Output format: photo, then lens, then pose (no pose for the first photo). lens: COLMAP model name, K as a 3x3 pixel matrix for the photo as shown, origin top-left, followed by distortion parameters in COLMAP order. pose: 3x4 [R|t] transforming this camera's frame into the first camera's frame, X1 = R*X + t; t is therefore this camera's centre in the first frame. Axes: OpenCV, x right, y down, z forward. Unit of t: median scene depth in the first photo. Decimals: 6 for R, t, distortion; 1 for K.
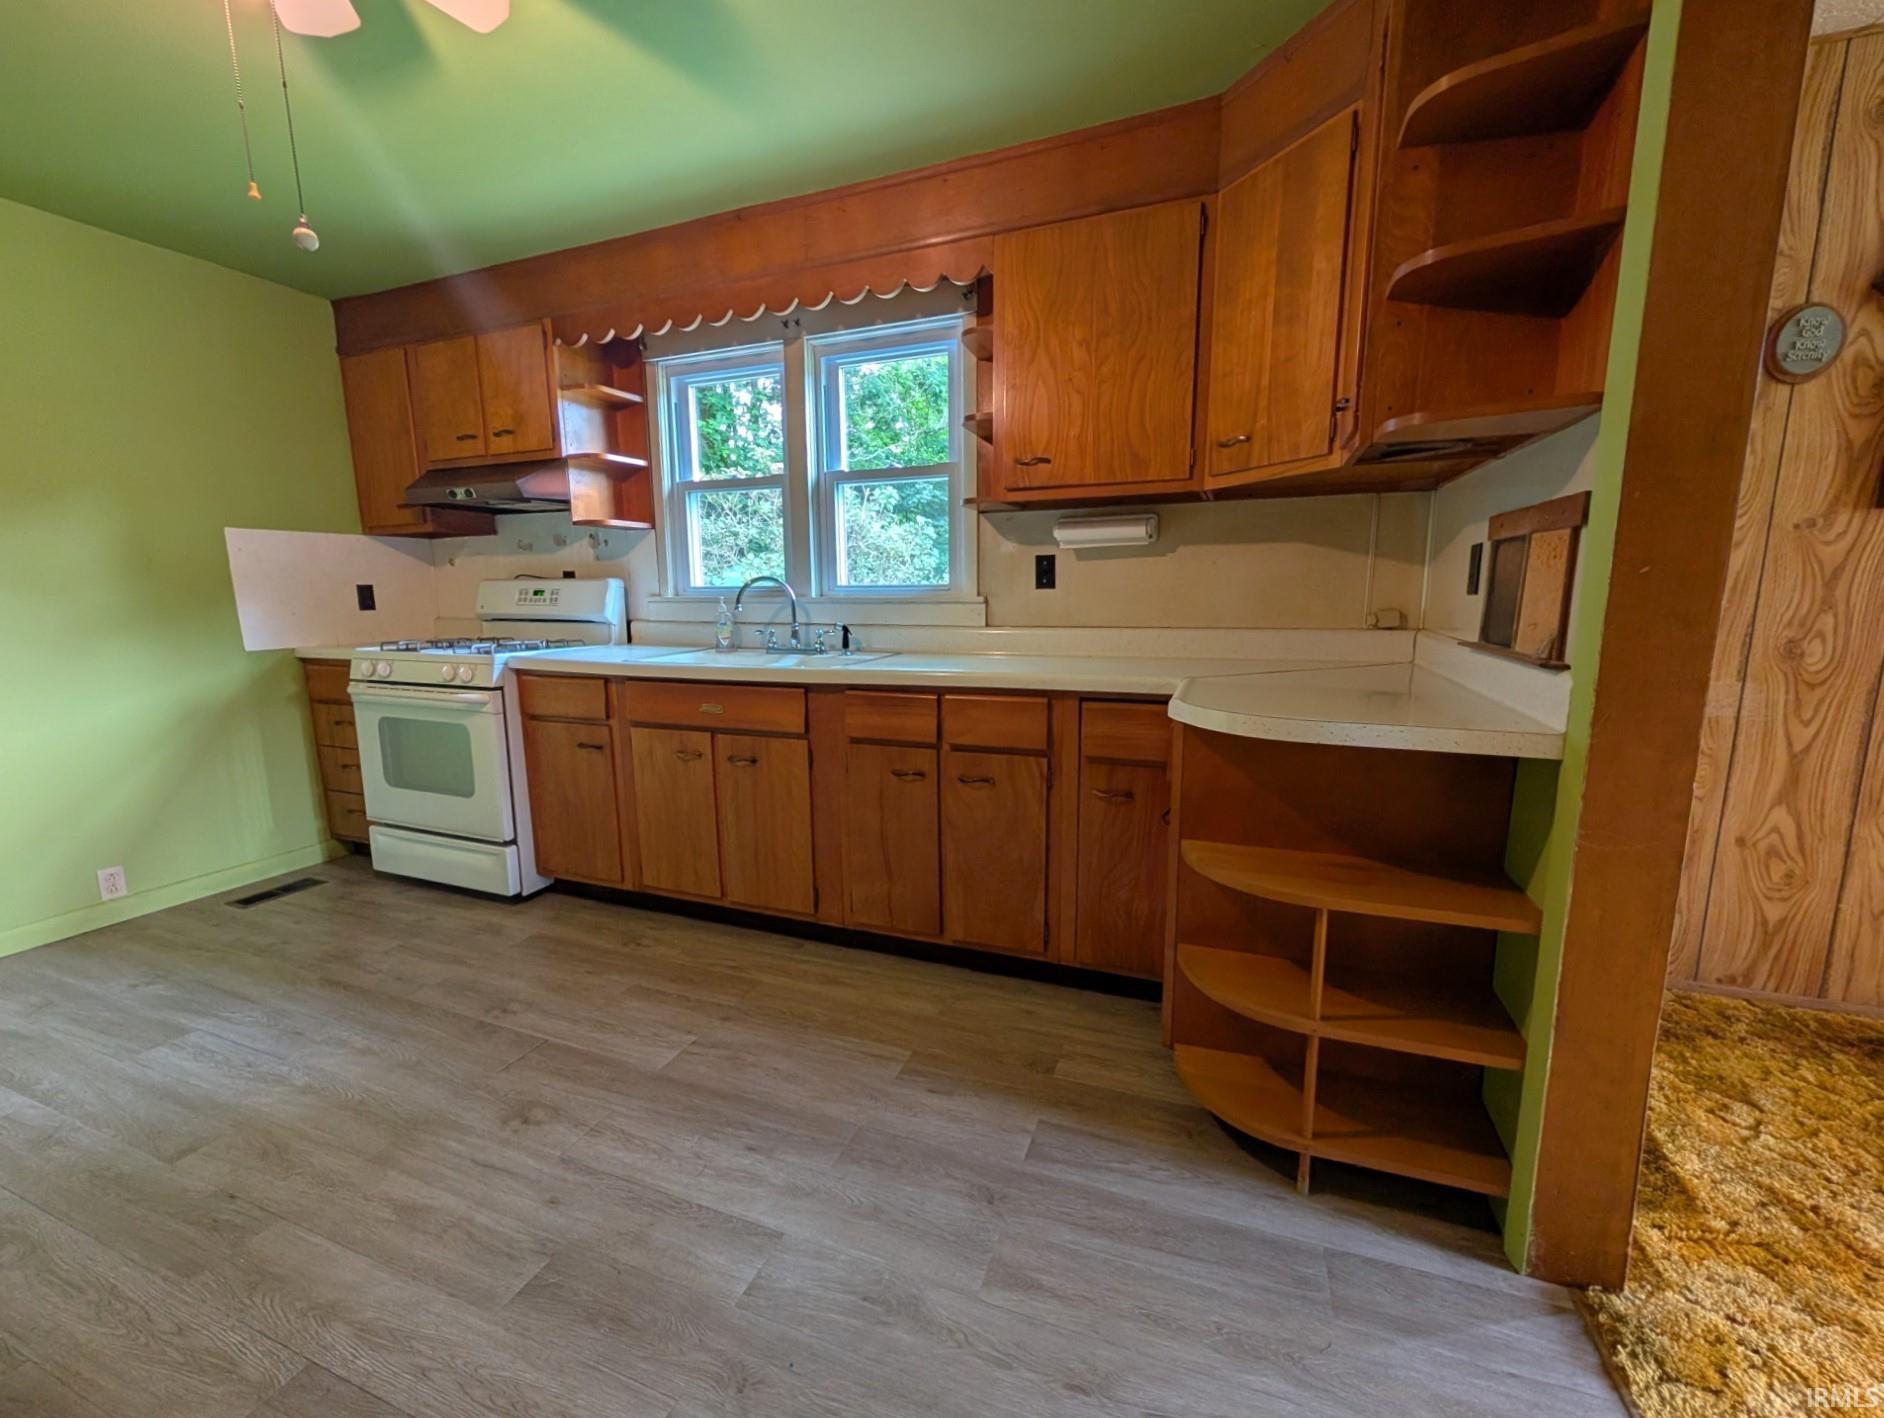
lens RADIAL K [[762.7, 0, 938.9], [0, 762.7, 715.3], [0, 0, 1]] dist [0.000876, -0.000026]
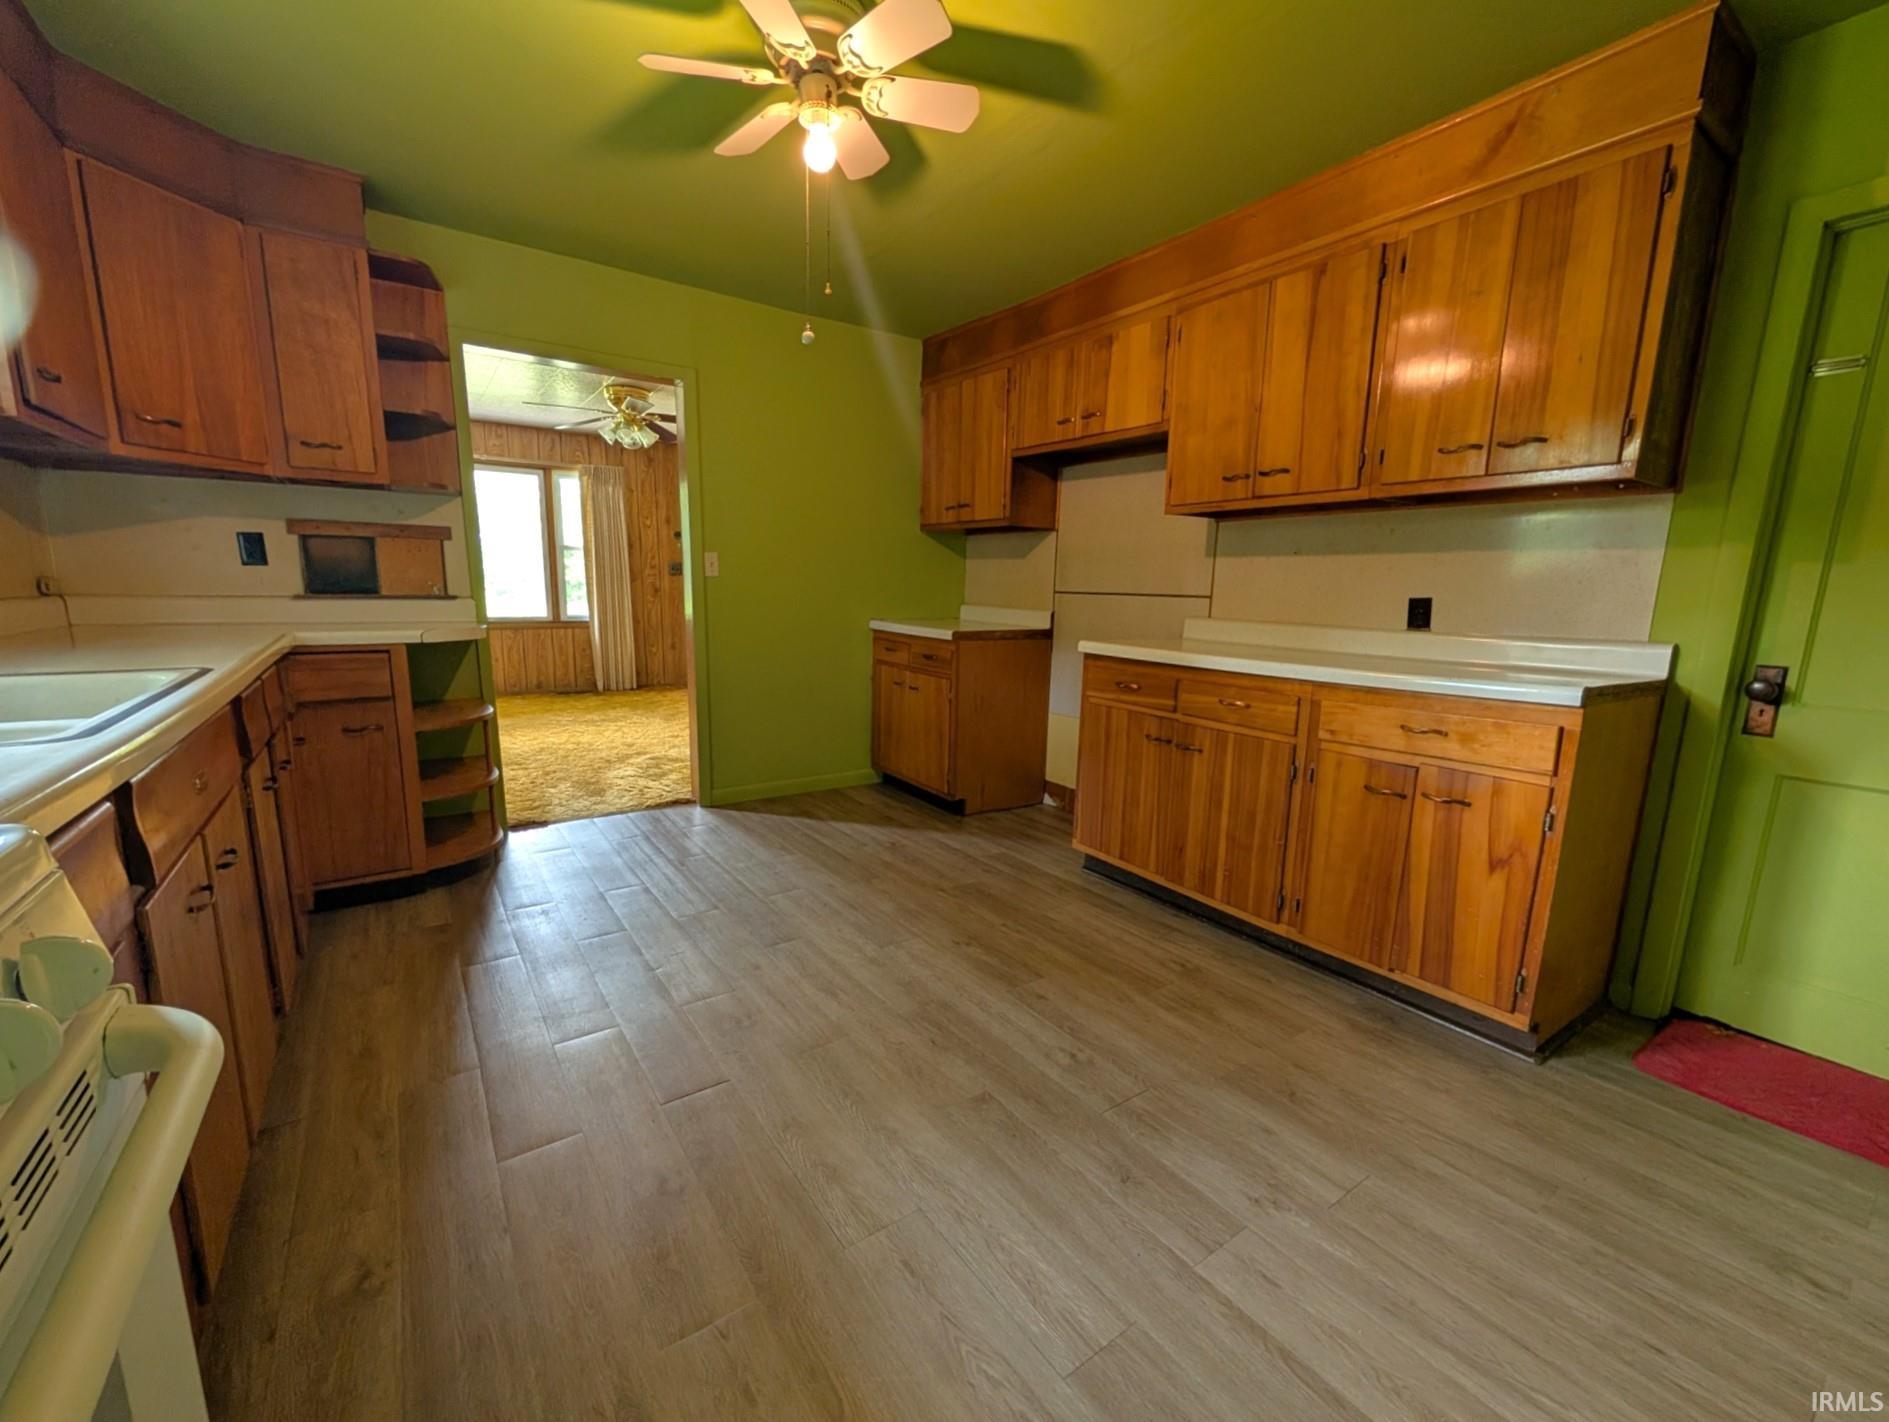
lens RADIAL K [[765.1, 0, 937.9], [0, 765.1, 718.9], [0, 0, 1]] dist [-0.000341, -0.000042]
pose [[-0.830457, -0.102384, 0.547593, -0.948536], [0.083978, 0.948726, 0.304742, -0.155981], [-0.550716, 0.299061, -0.779278, 1.100344]]
